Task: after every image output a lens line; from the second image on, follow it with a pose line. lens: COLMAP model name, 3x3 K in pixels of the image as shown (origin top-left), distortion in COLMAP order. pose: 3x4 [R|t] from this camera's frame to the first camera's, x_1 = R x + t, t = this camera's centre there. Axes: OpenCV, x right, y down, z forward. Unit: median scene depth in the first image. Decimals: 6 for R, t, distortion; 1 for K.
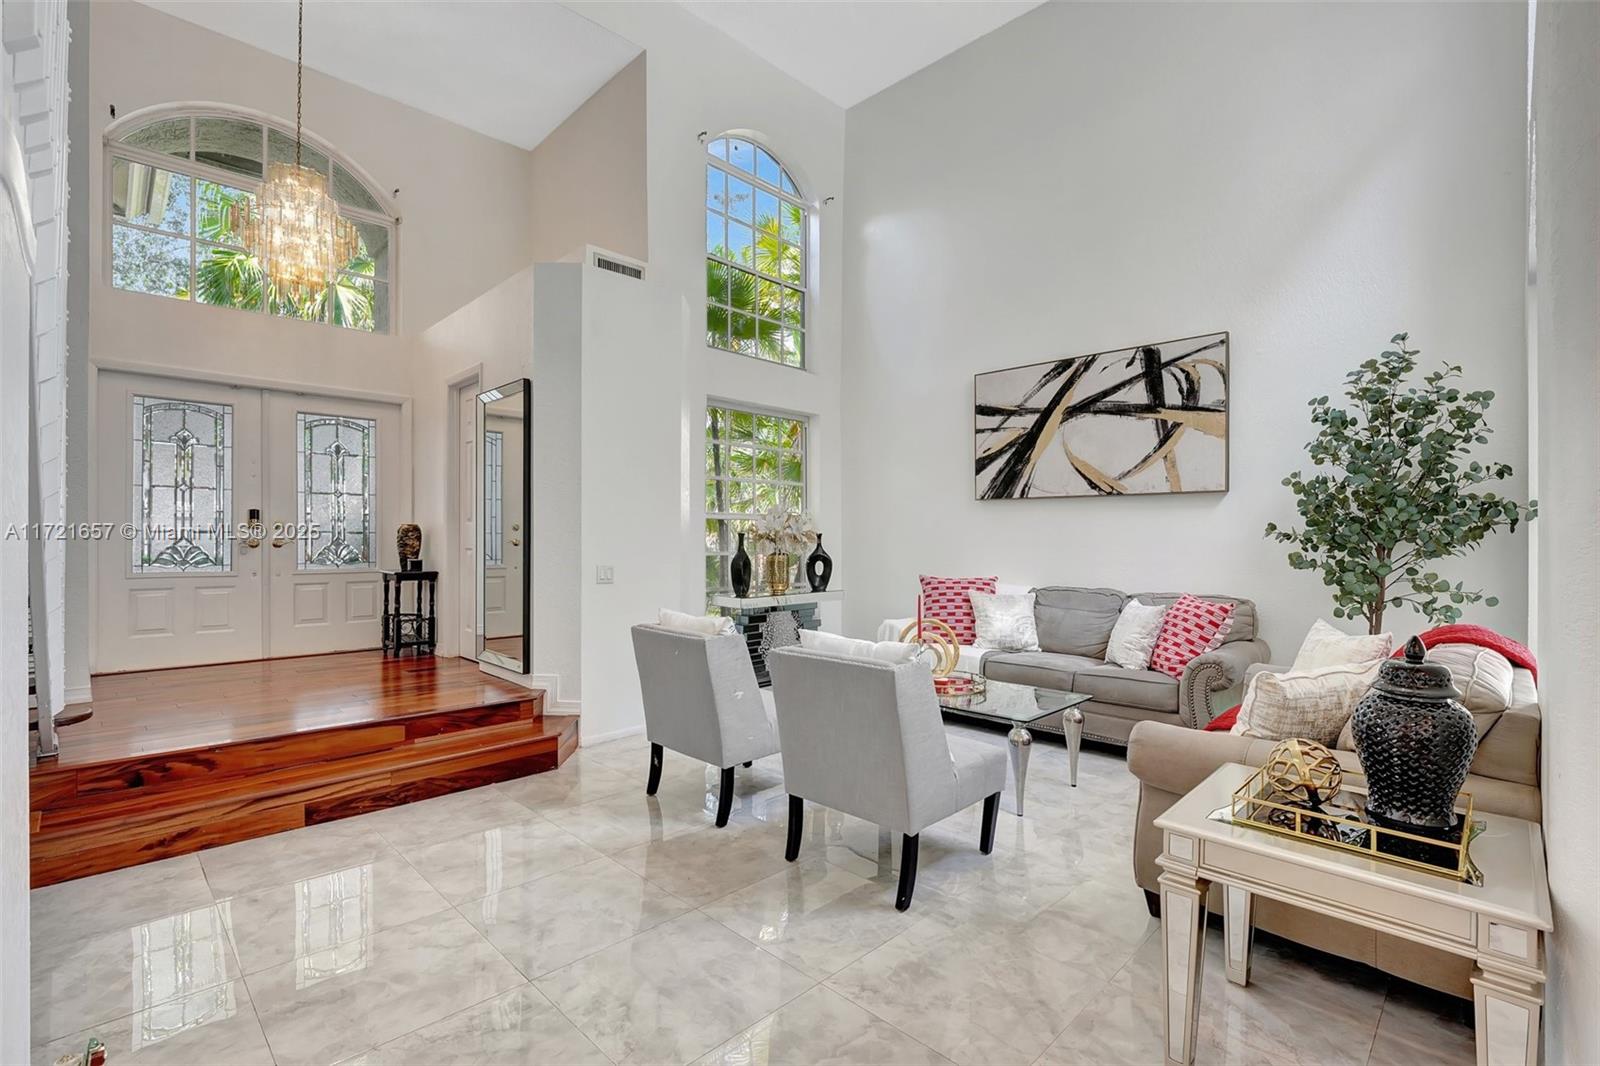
lens RADIAL K [[724.1, 0, 796.7], [0, 724.1, 536.2], [0, 0, 1]] dist [-0.015430, 0.000386]
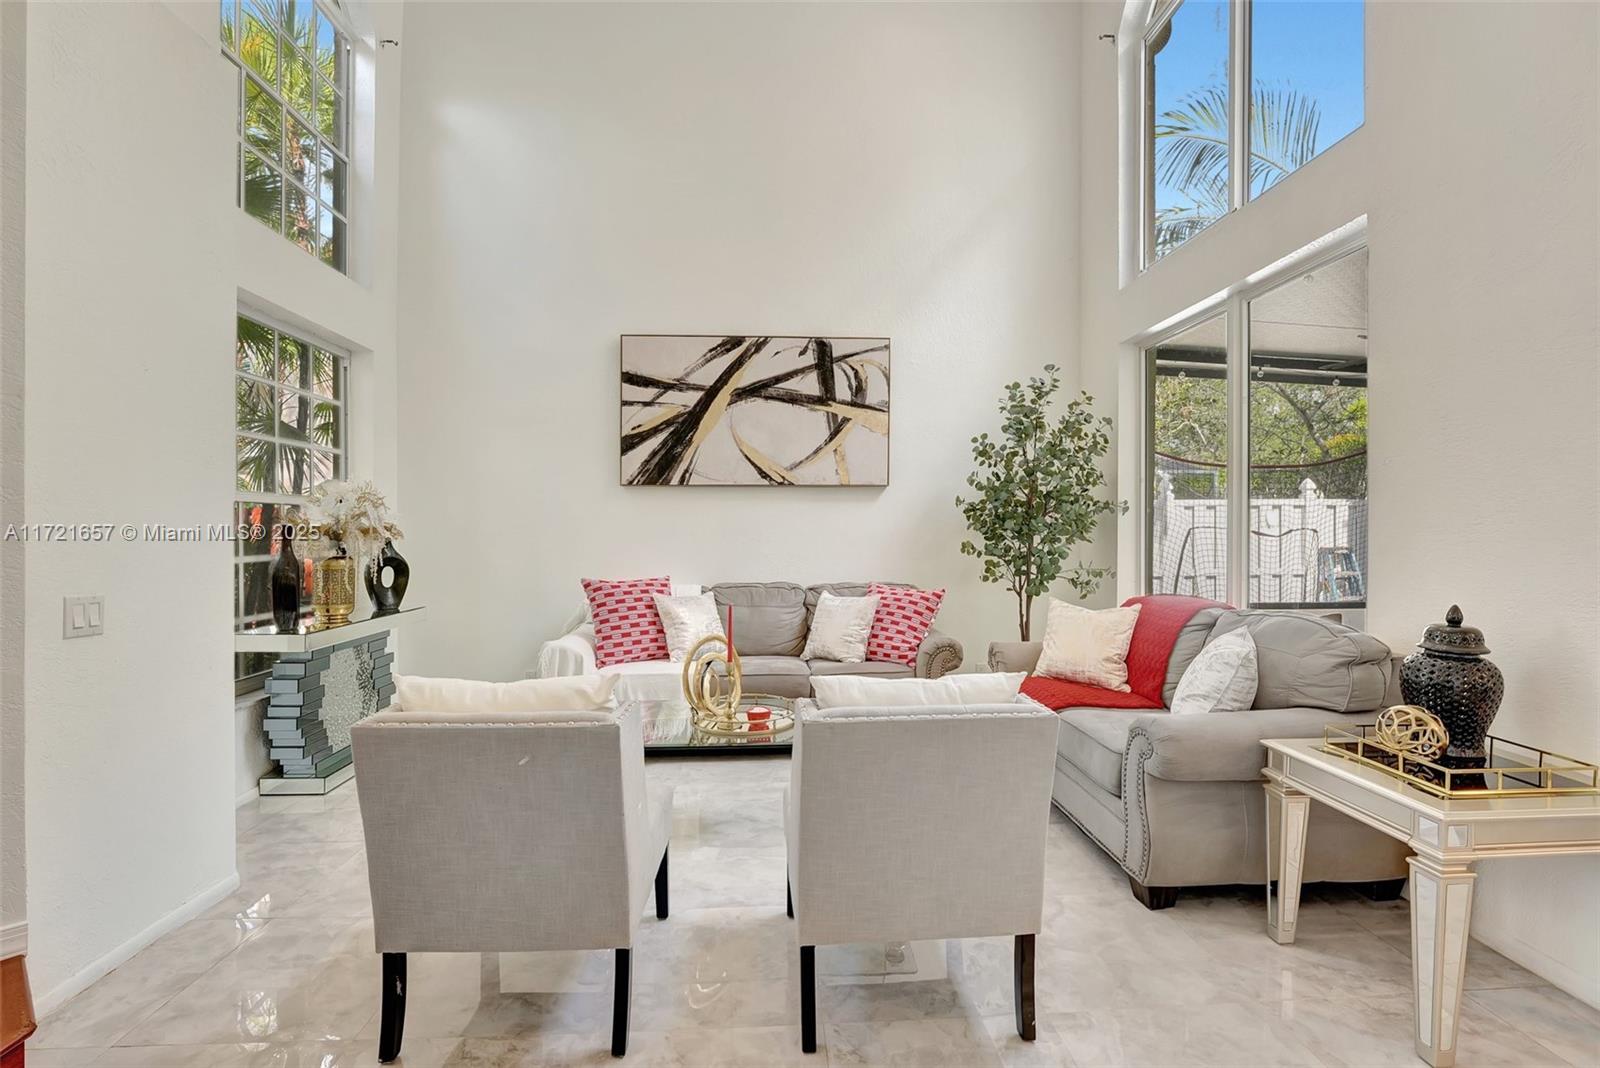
lens RADIAL K [[712.1, 0, 808.1], [0, 712.1, 538.3], [0, 0, 1]] dist [-0.017992, -0.000257]
pose [[0.668059, -0.013392, 0.743988, -0.246959], [0.005093, 0.999897, 0.013426, 0.001102], [-0.744091, -0.005180, 0.668058, 0.328514]]
